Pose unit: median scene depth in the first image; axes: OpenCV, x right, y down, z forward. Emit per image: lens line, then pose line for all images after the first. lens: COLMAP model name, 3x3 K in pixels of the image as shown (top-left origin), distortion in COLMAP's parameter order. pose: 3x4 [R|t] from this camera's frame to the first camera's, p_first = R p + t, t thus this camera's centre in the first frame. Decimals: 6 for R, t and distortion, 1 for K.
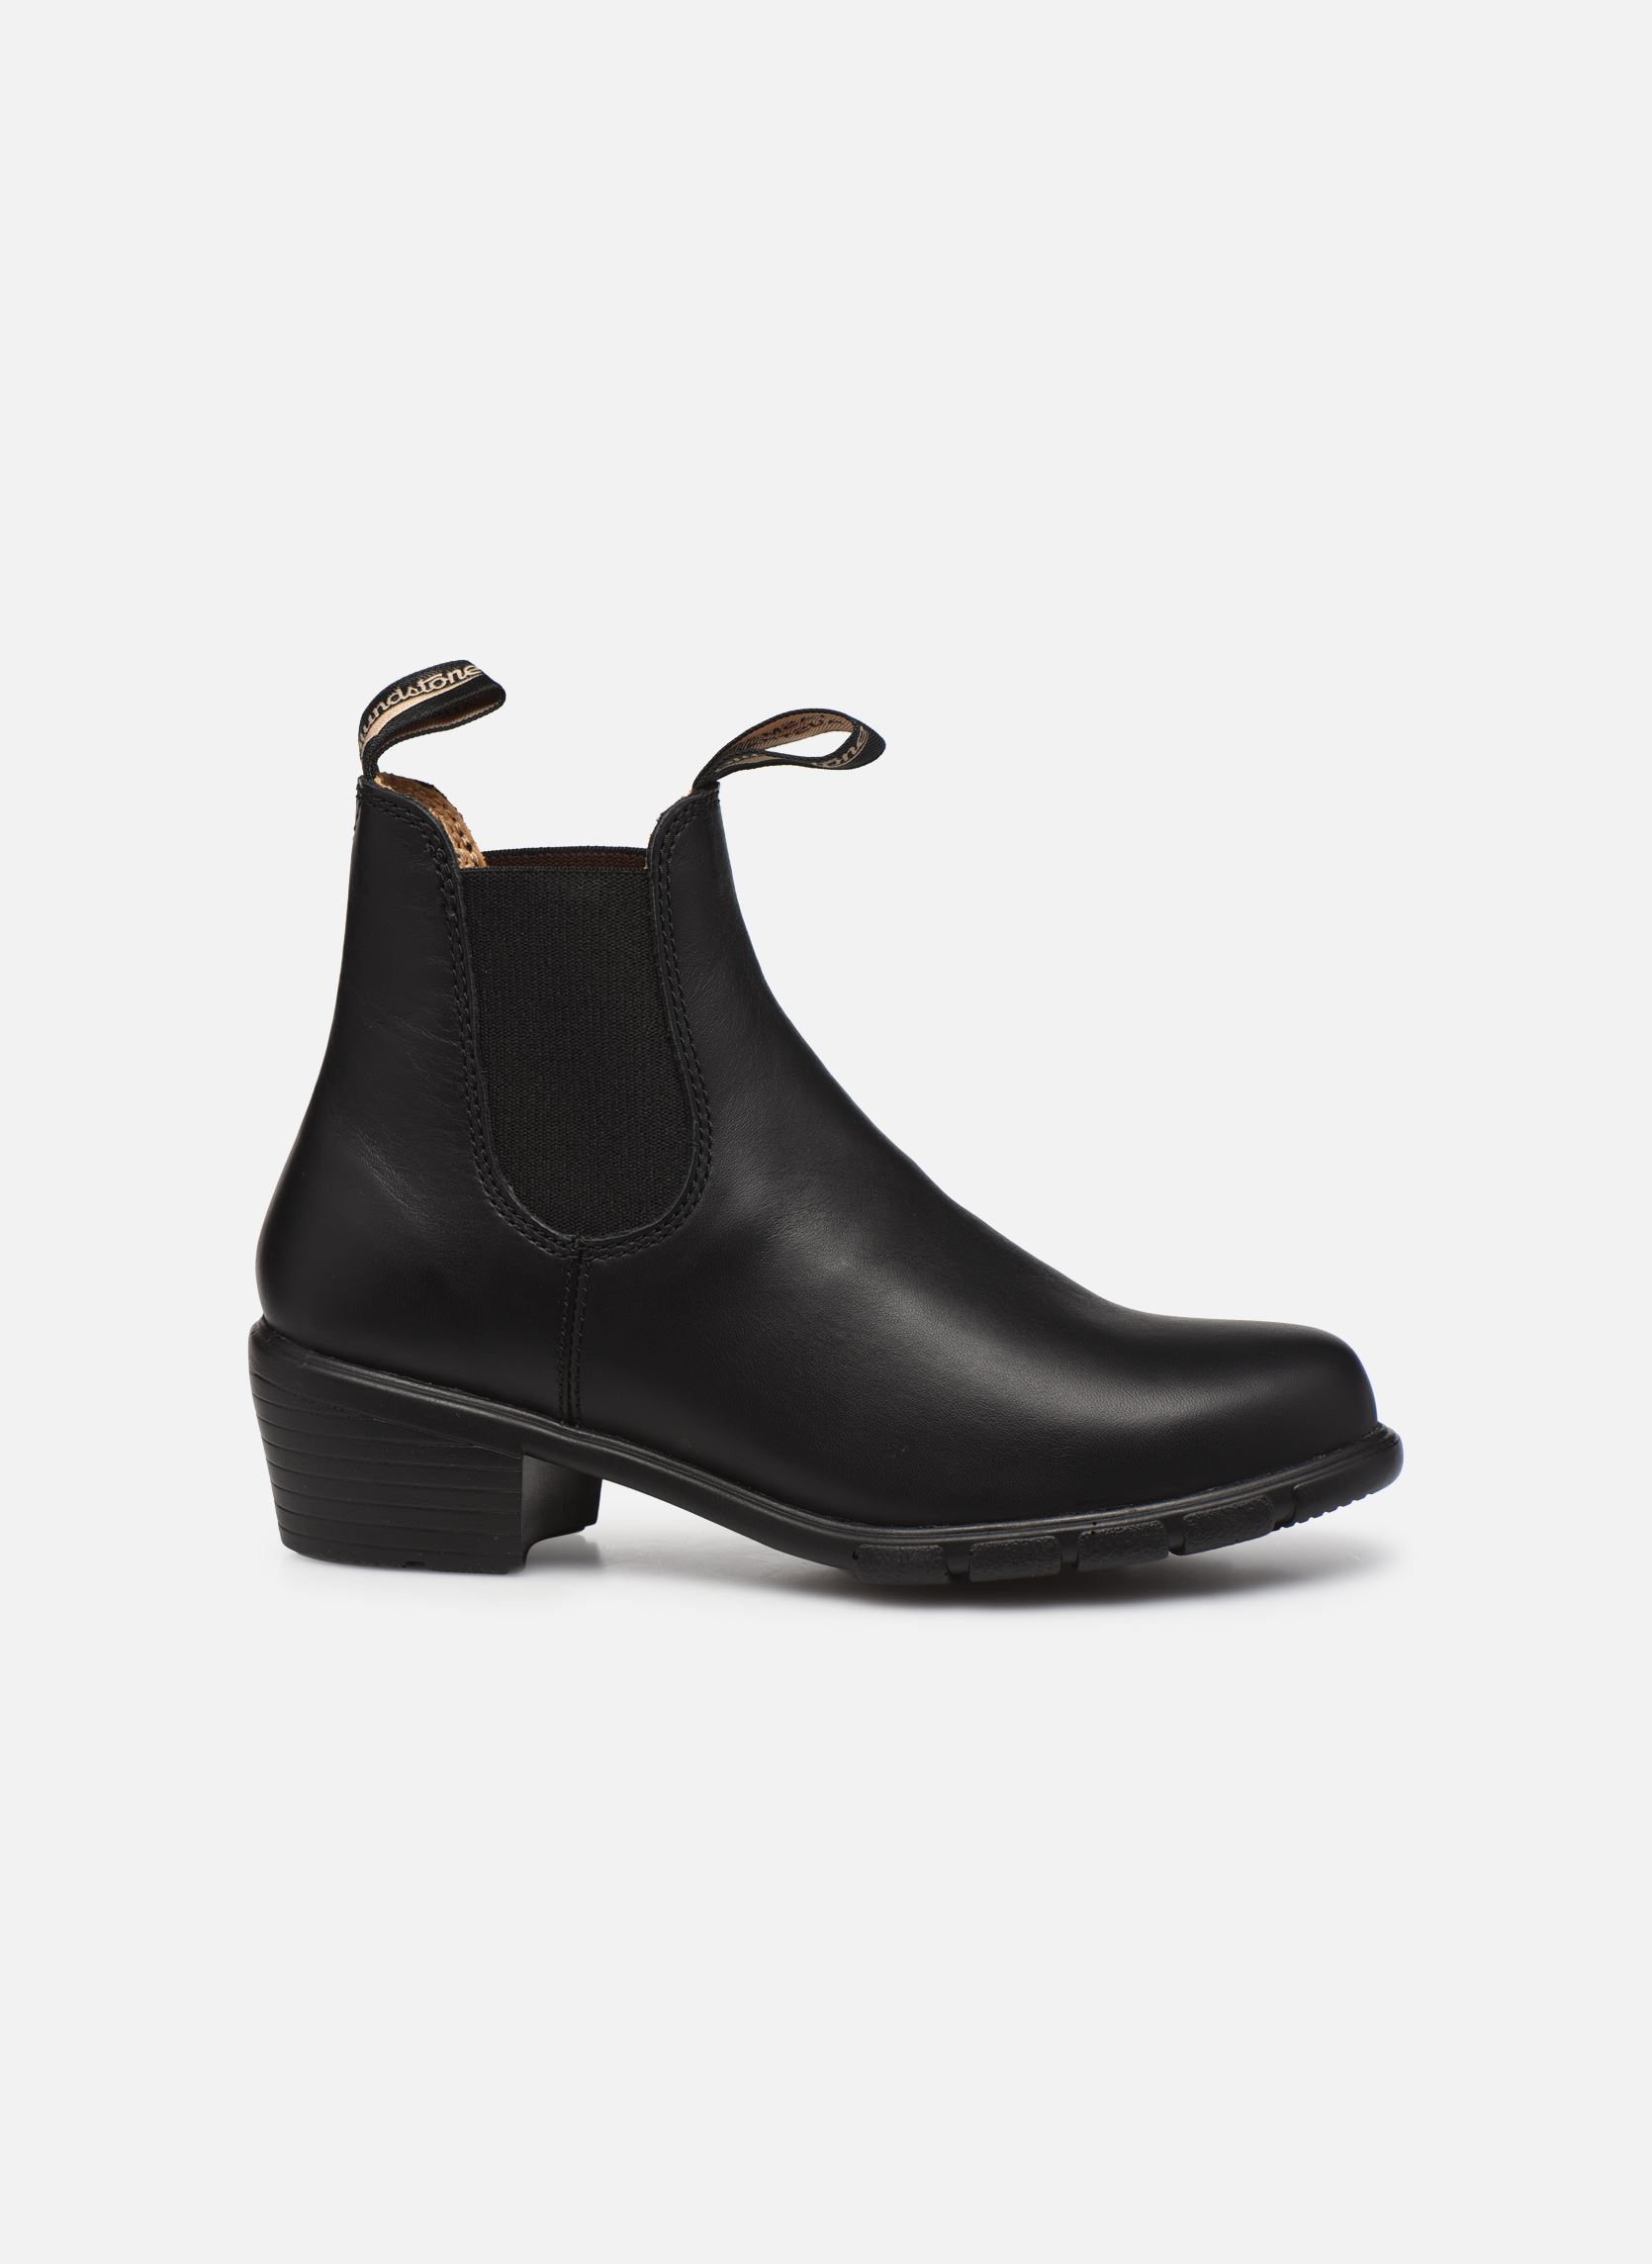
lens RADIAL K [[7302.2, 0, 822.9], [0, 7302.2, 1126.2], [0, 0, 1]] dist [0.359935, 0.000000]
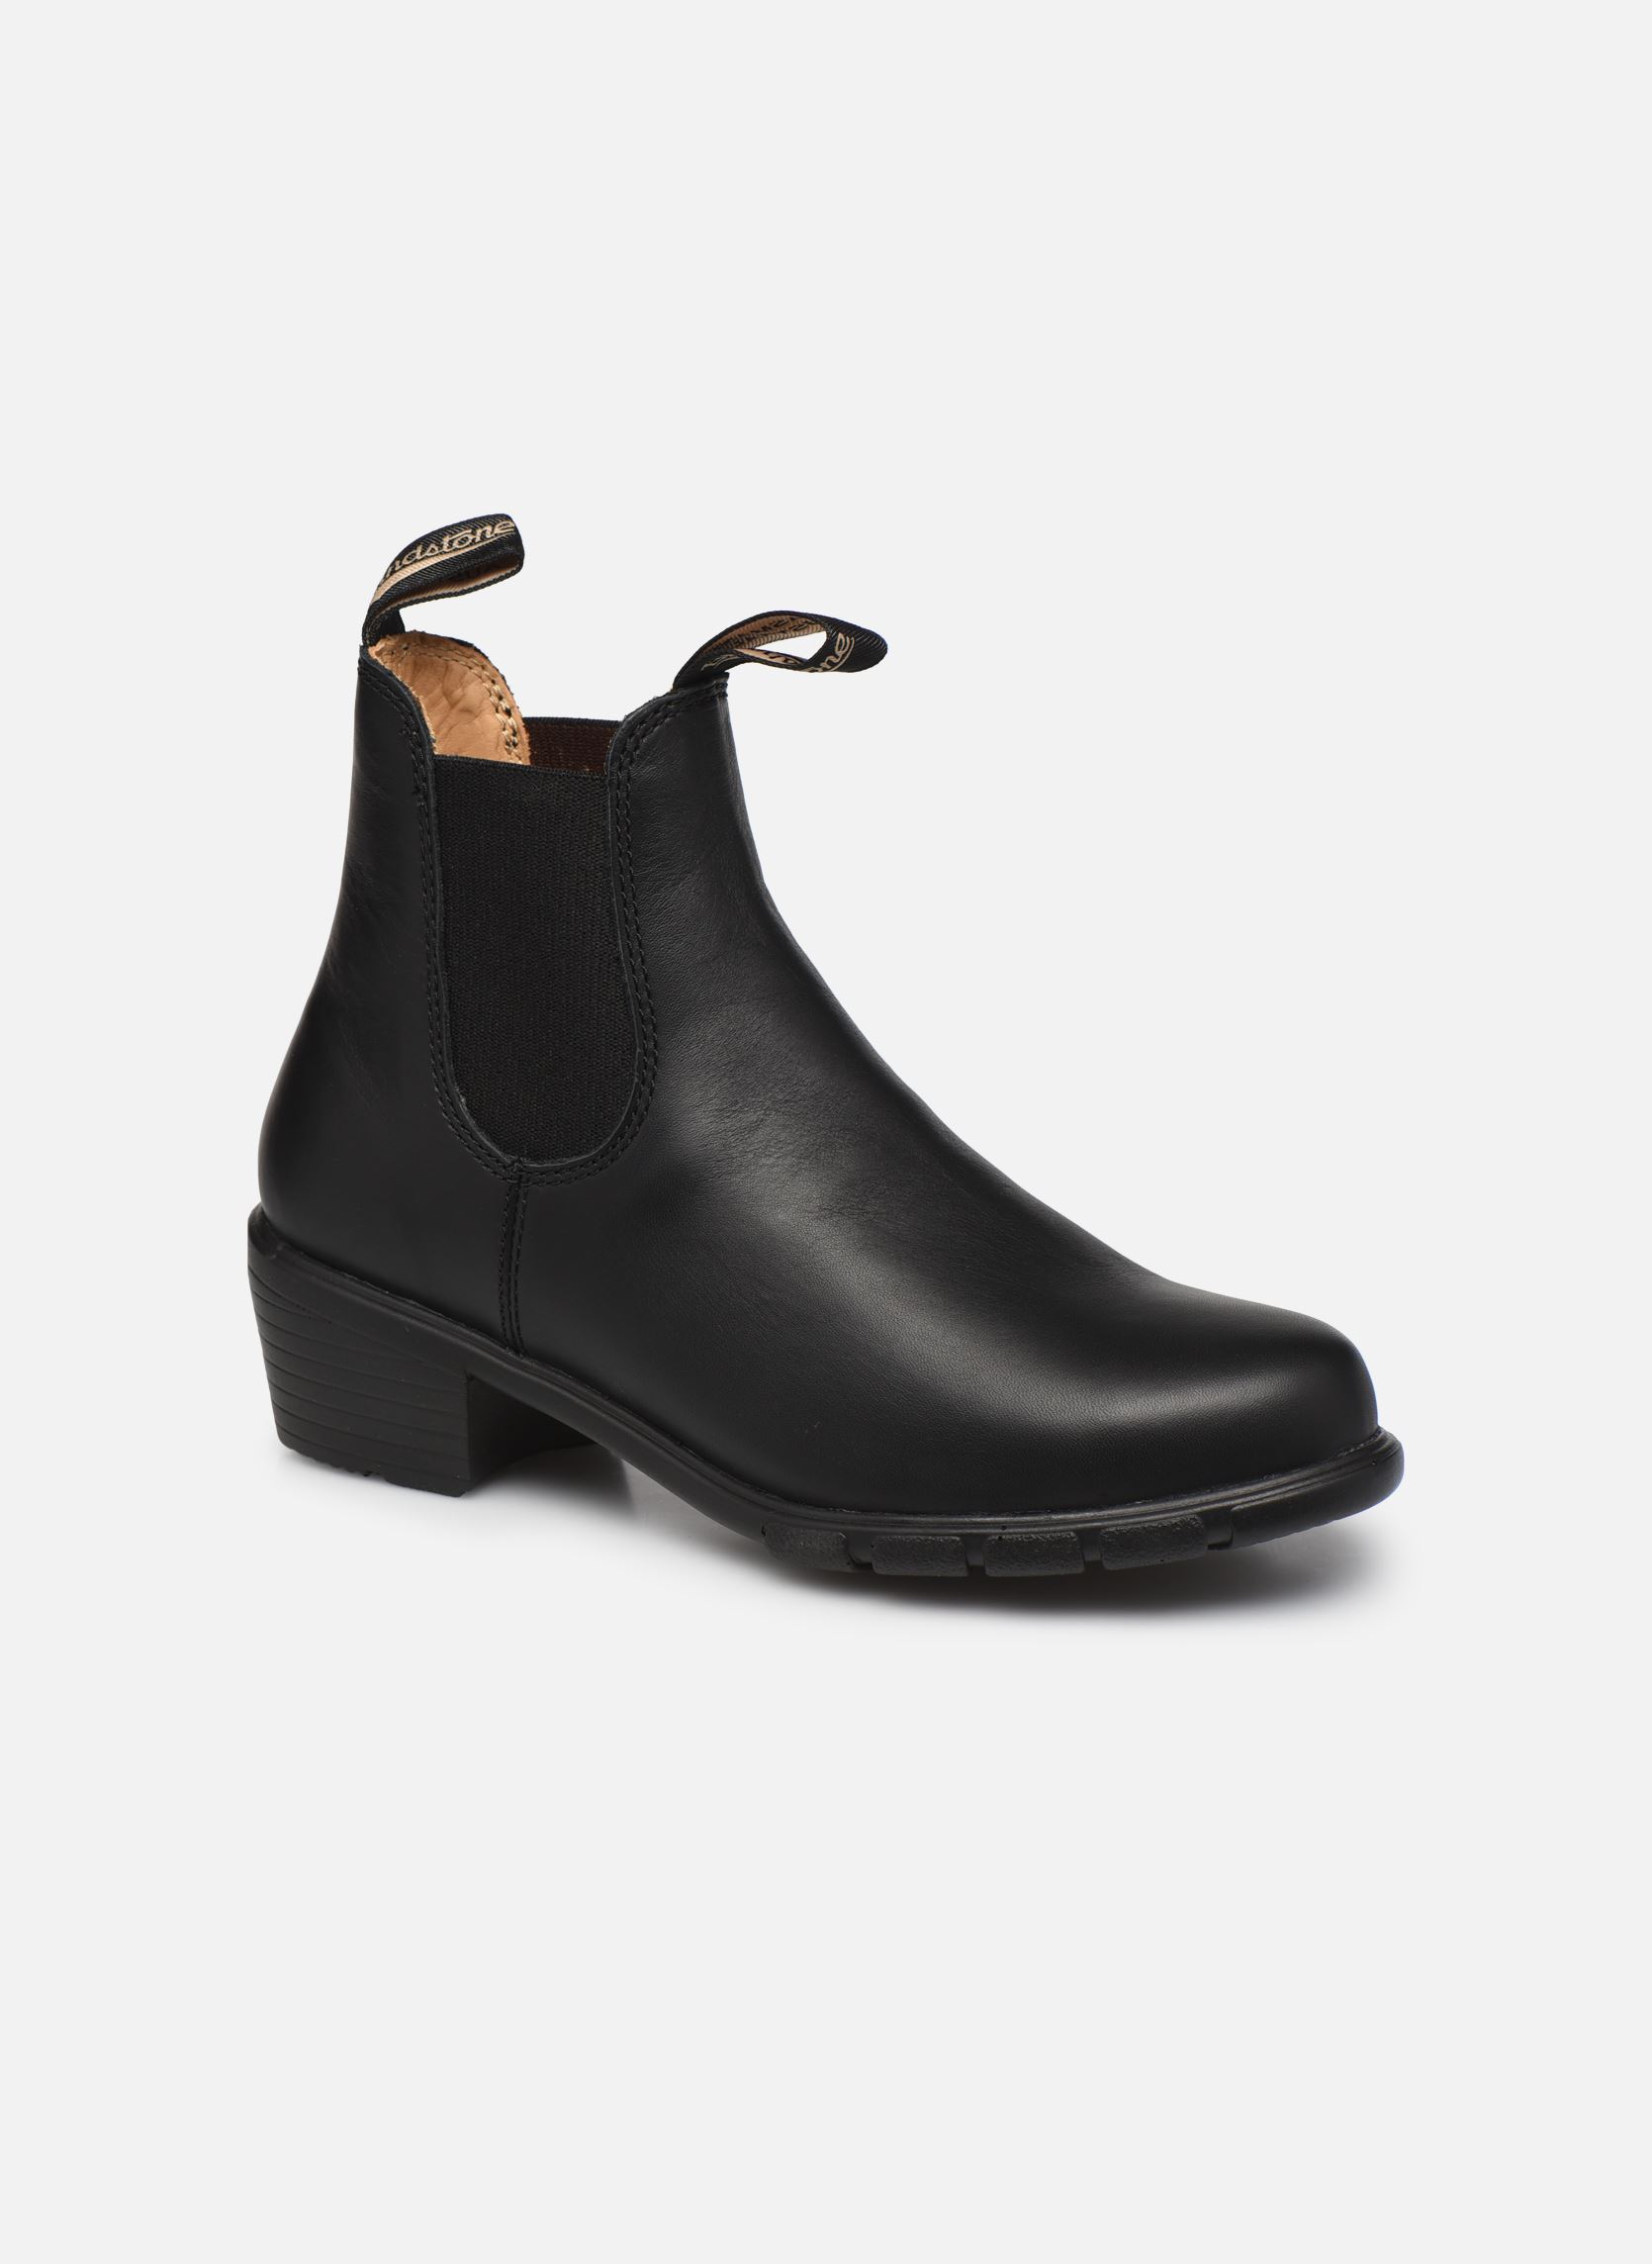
lens RADIAL K [[7302.2, 0, 827.8], [0, 7302.2, 1138.6], [0, 0, 1]] dist [0.359935, 0.000000]
pose [[0.918402, 0.101433, -0.382426, 0.359929], [-0.040973, 0.985764, 0.163064, -0.141577], [0.393522, -0.134090, 0.909484, 0.160888]]
